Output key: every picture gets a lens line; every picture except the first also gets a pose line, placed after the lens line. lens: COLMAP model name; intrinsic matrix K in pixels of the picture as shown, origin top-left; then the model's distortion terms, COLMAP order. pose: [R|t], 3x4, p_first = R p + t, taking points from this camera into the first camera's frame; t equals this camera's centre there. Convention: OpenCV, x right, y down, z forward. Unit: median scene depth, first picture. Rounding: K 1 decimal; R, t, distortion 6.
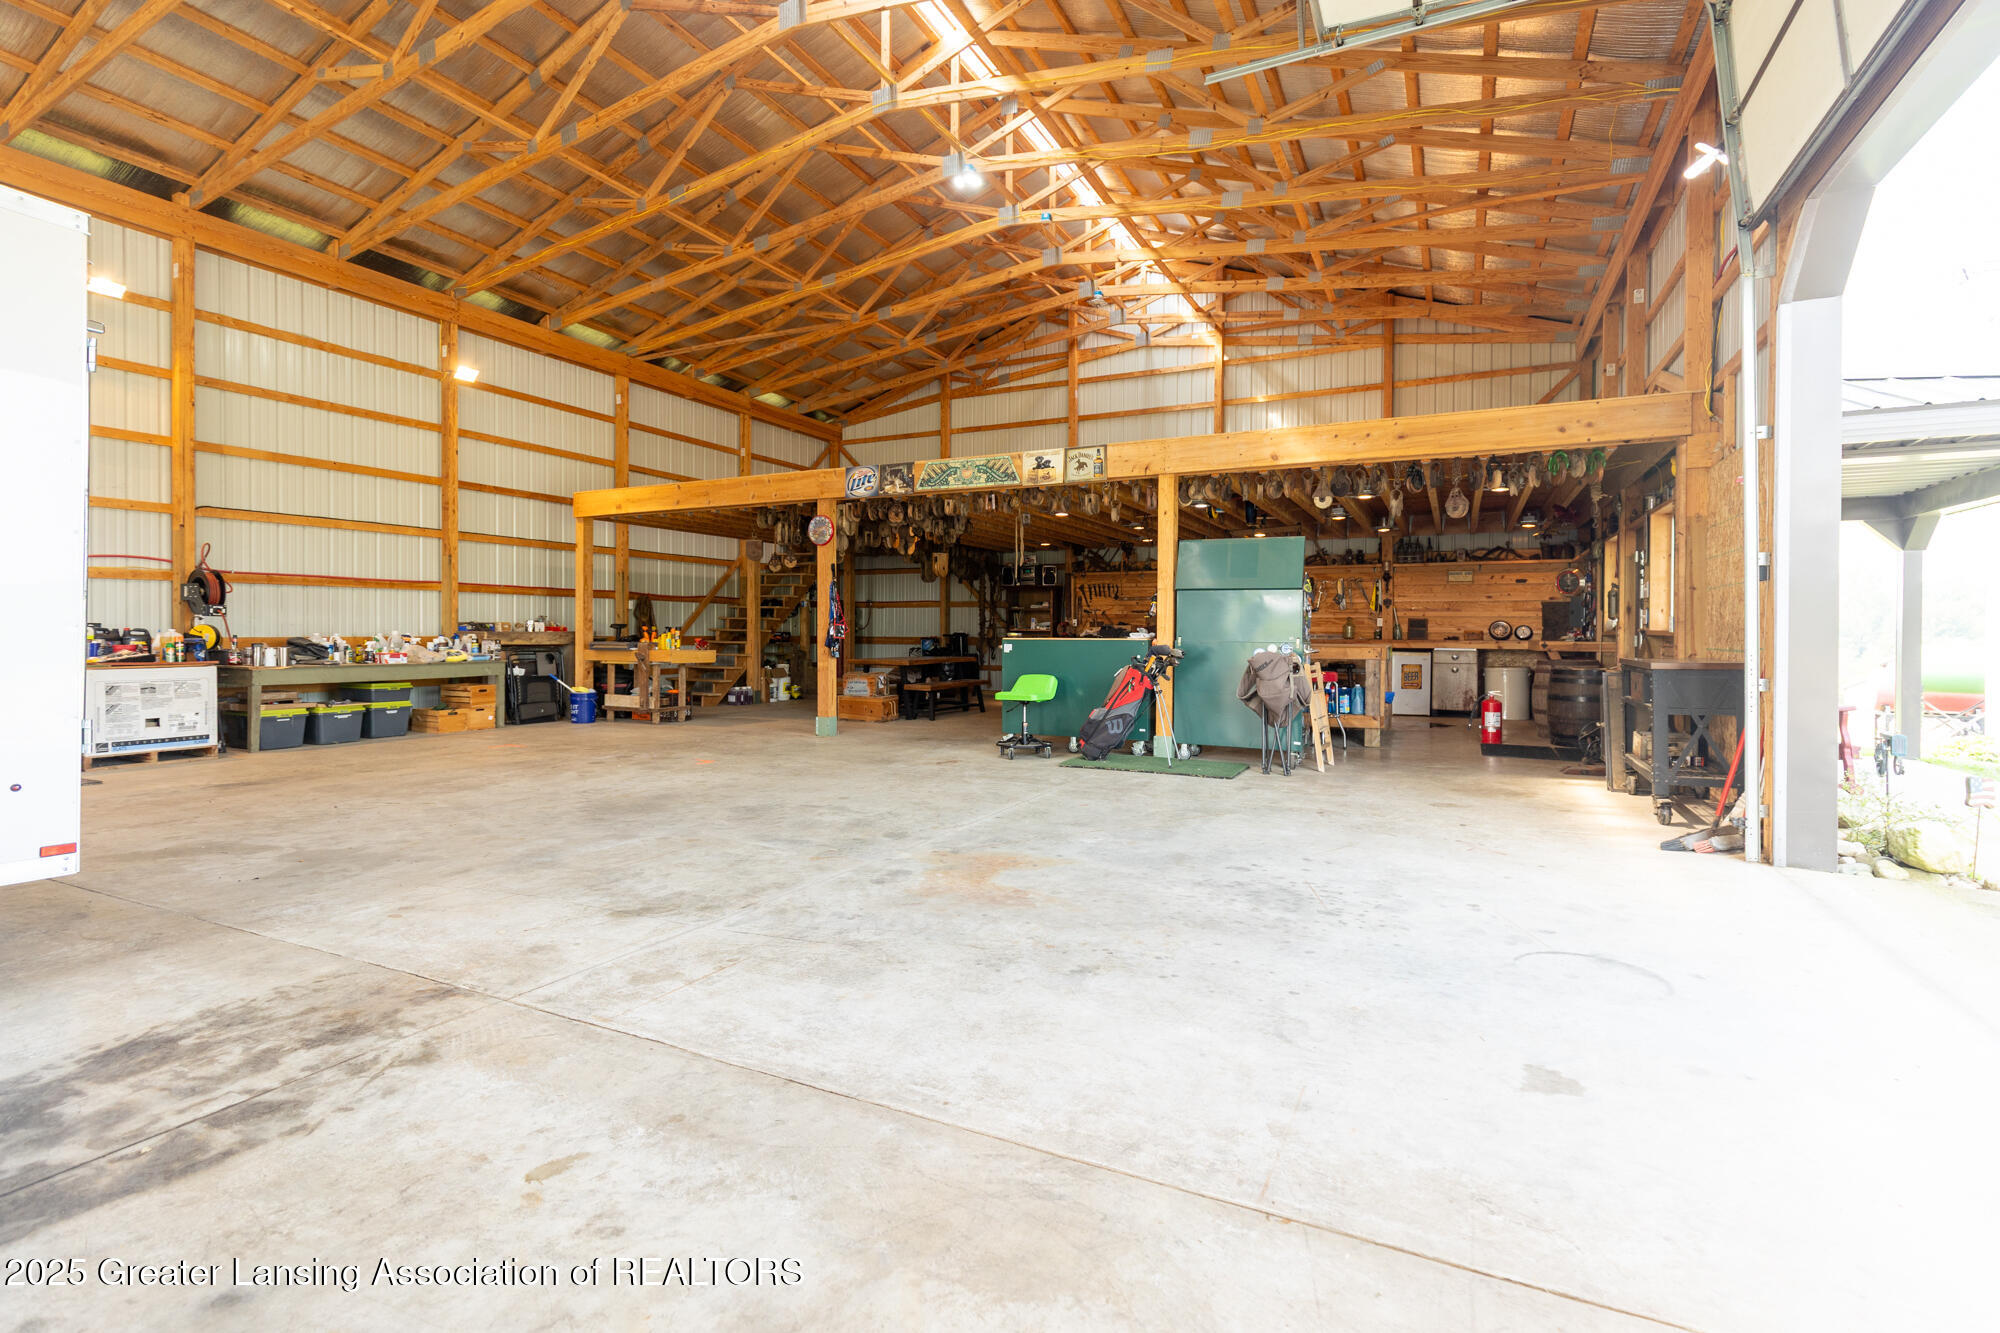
lens RADIAL K [[955.9, 0, 1007.8], [0, 955.9, 650.1], [0, 0, 1]] dist [0.001747, 0.000008]
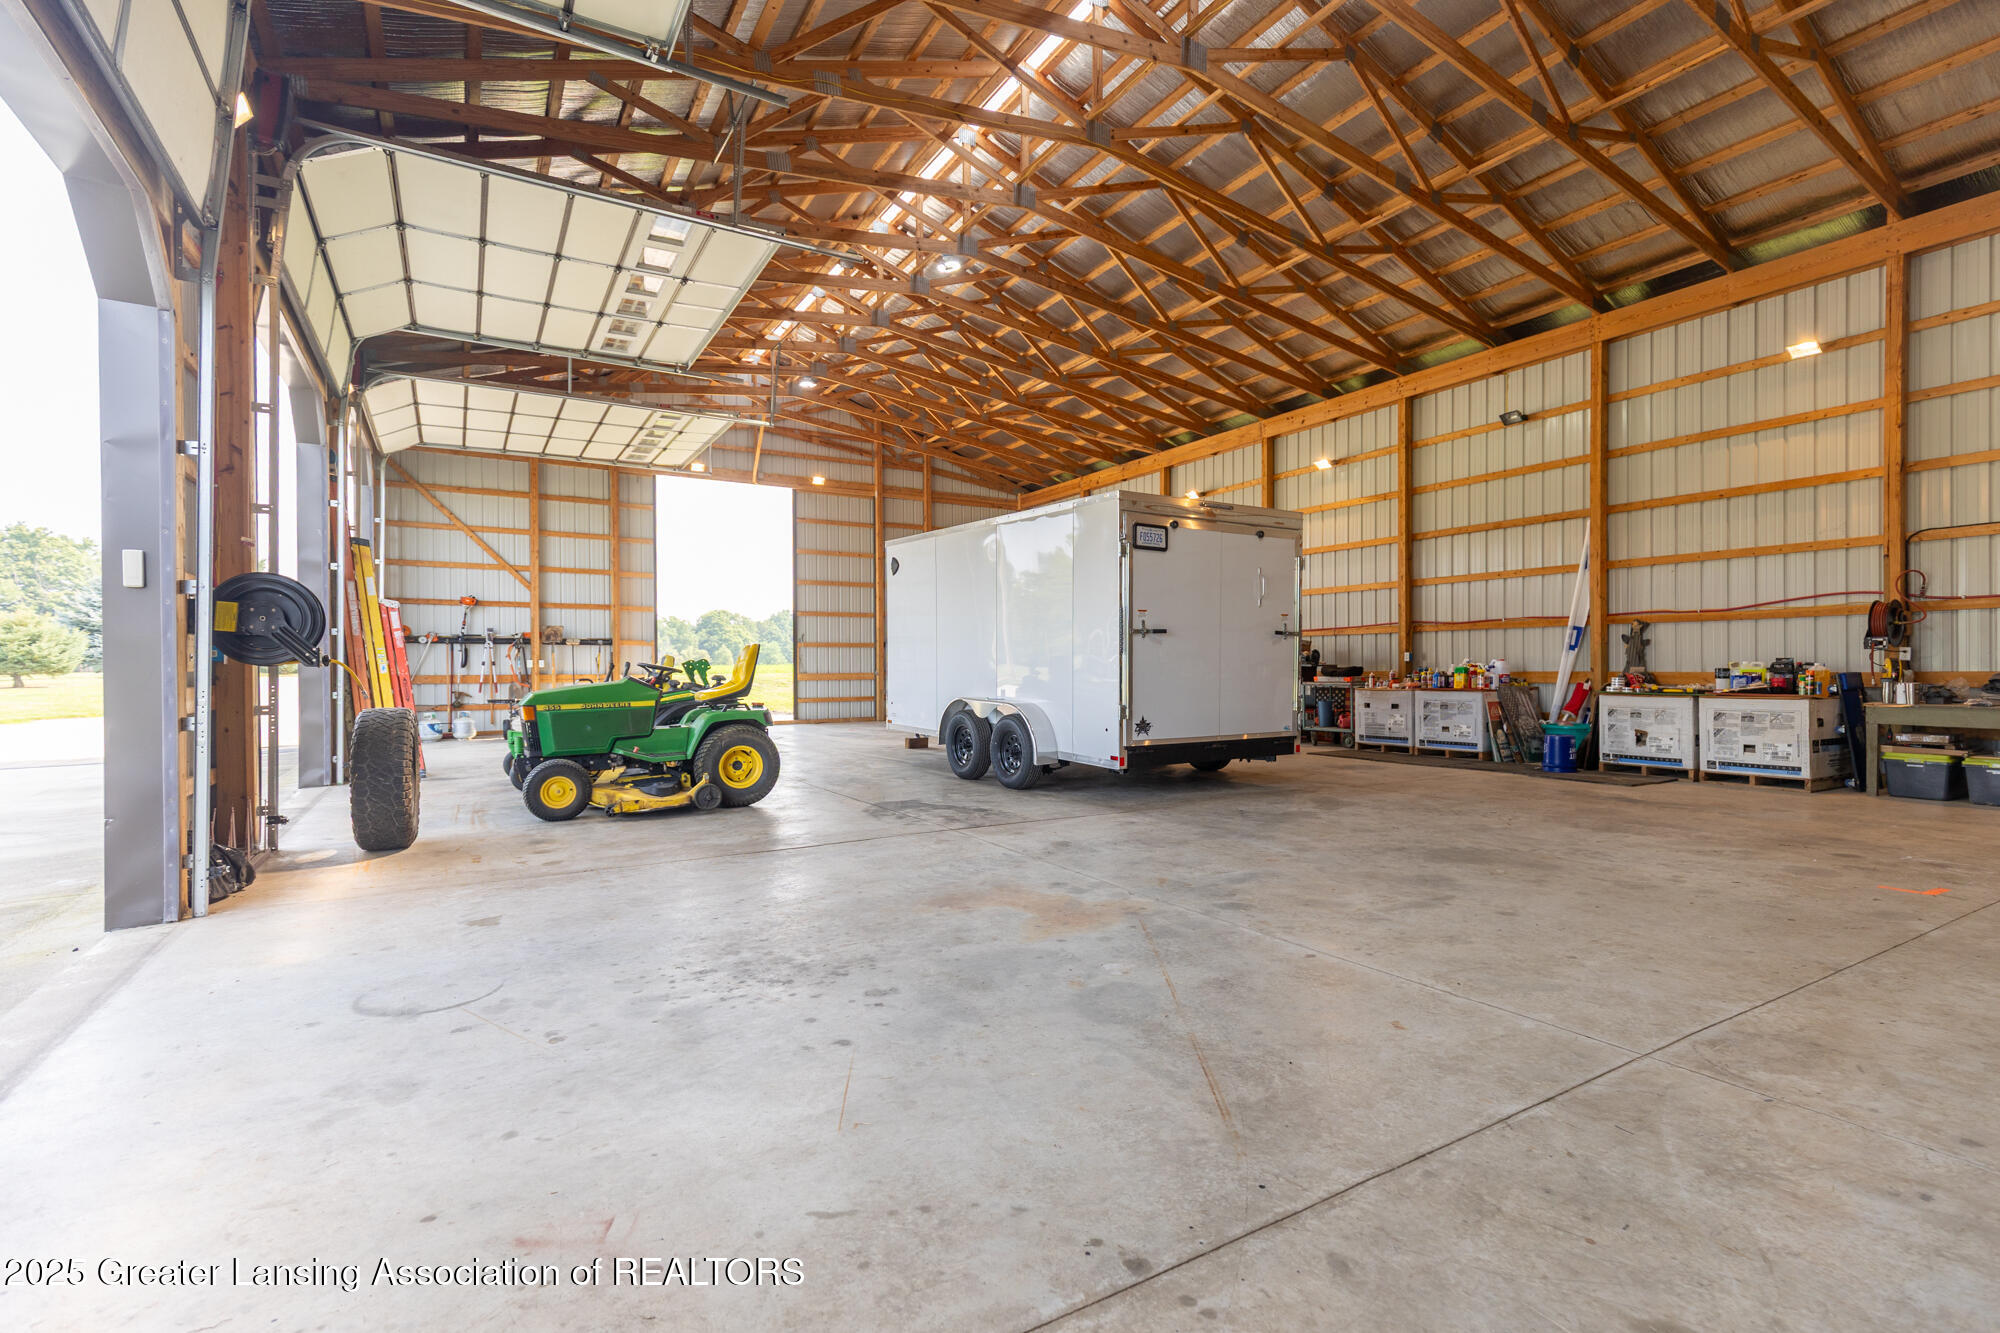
lens RADIAL K [[955.9, 0, 1010.0], [0, 955.9, 669.4], [0, 0, 1]] dist [0.001747, 0.000008]
pose [[-0.569474, 0.001282, -0.822008, 0.905492], [-0.012345, 0.999873, 0.010112, -0.028512], [0.821916, 0.015906, -0.569386, 1.725975]]
